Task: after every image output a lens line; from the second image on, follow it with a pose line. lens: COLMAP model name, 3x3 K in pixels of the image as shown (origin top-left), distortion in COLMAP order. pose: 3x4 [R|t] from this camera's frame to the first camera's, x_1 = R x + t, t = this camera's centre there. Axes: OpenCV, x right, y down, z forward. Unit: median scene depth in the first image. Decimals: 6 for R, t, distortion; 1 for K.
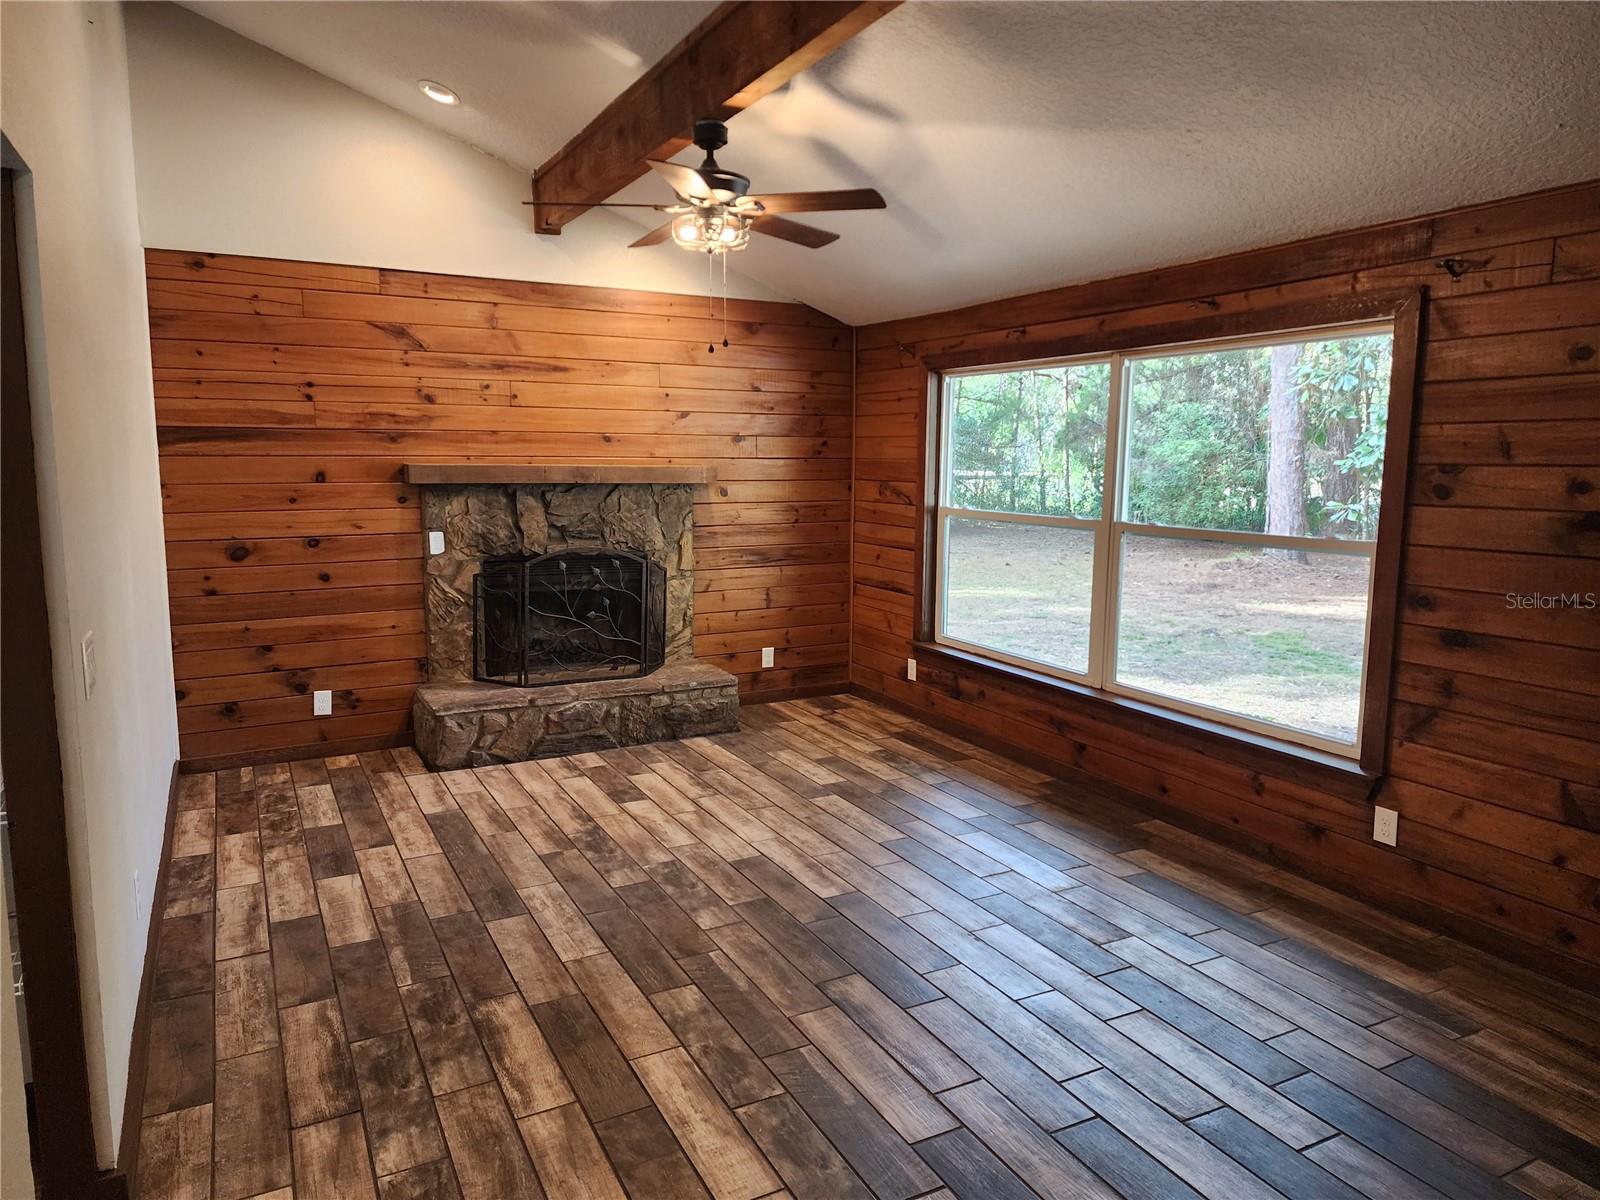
lens RADIAL K [[1078.1, 0, 793.3], [0, 1078.1, 593.9], [0, 0, 1]] dist [0.082050, -0.062755]
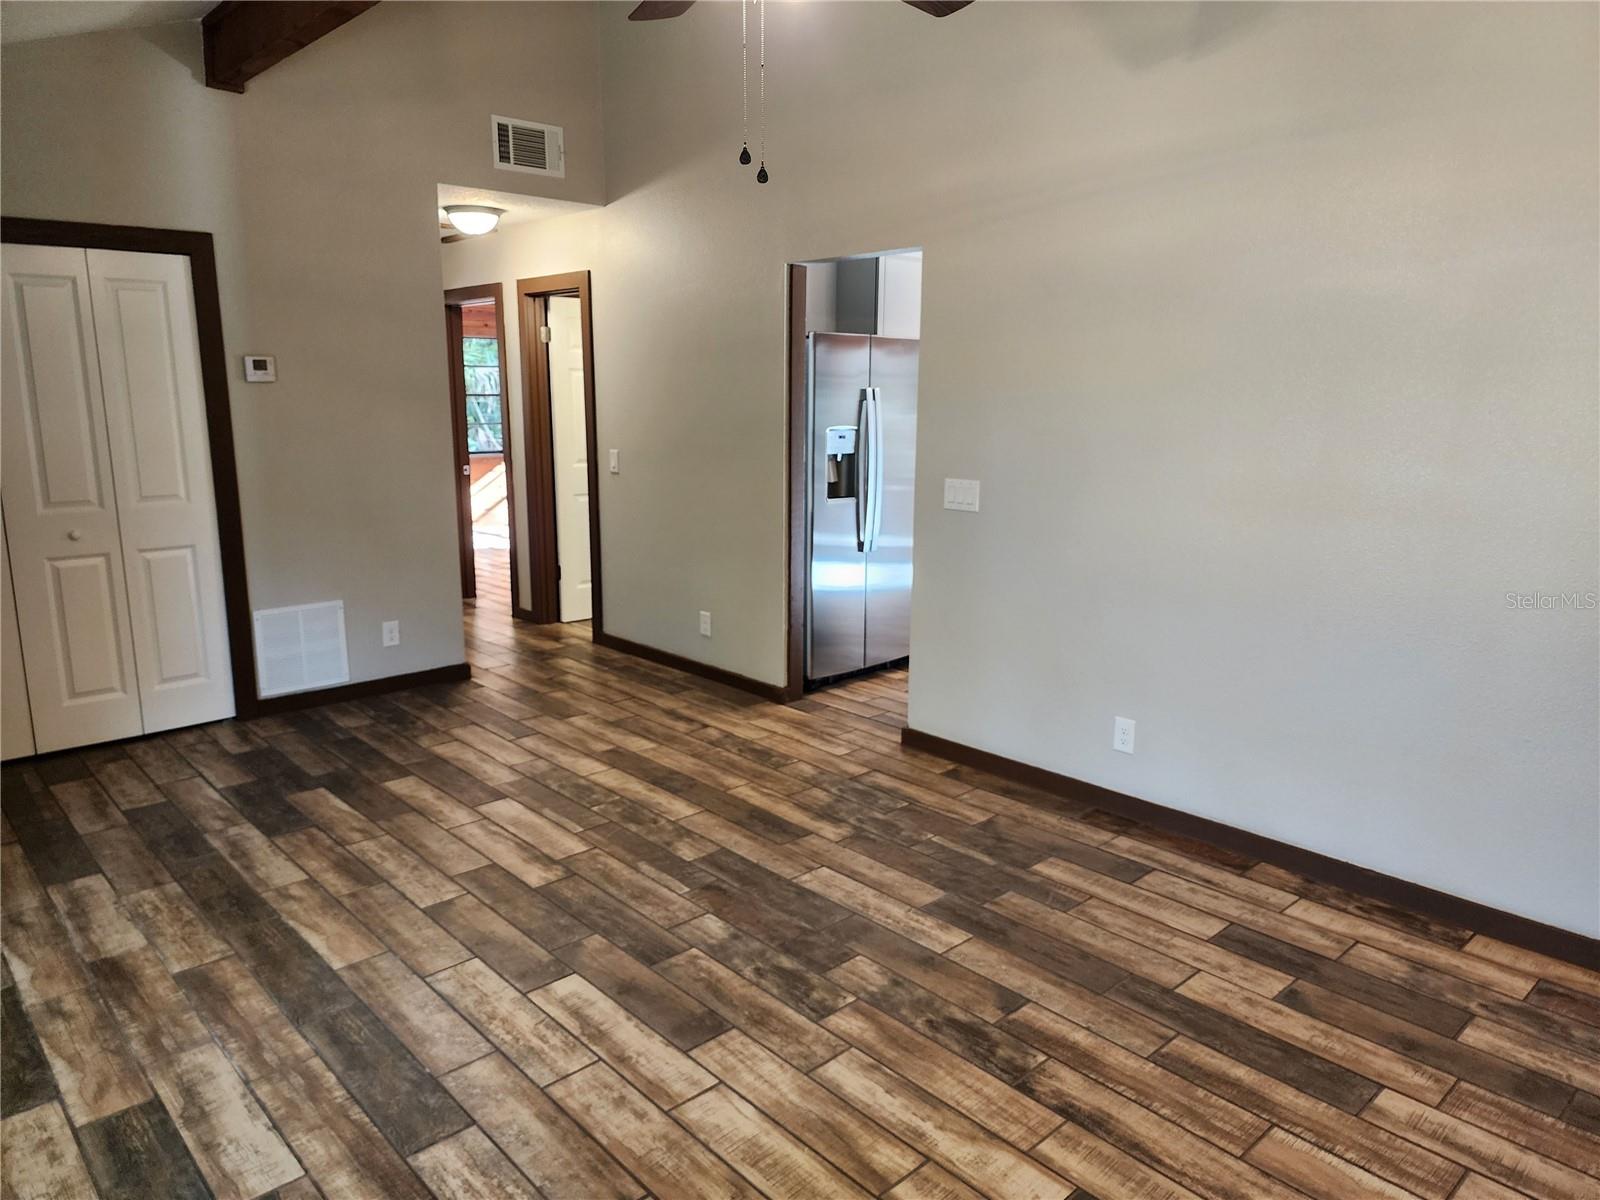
lens RADIAL K [[1078.1, 0, 793.3], [0, 1078.1, 593.9], [0, 0, 1]] dist [0.082050, -0.062755]
pose [[-0.966484, 0.038699, -0.253795, 0.062645], [-0.043120, 0.950061, 0.309070, -0.204438], [0.253081, 0.309655, -0.916550, 1.653269]]
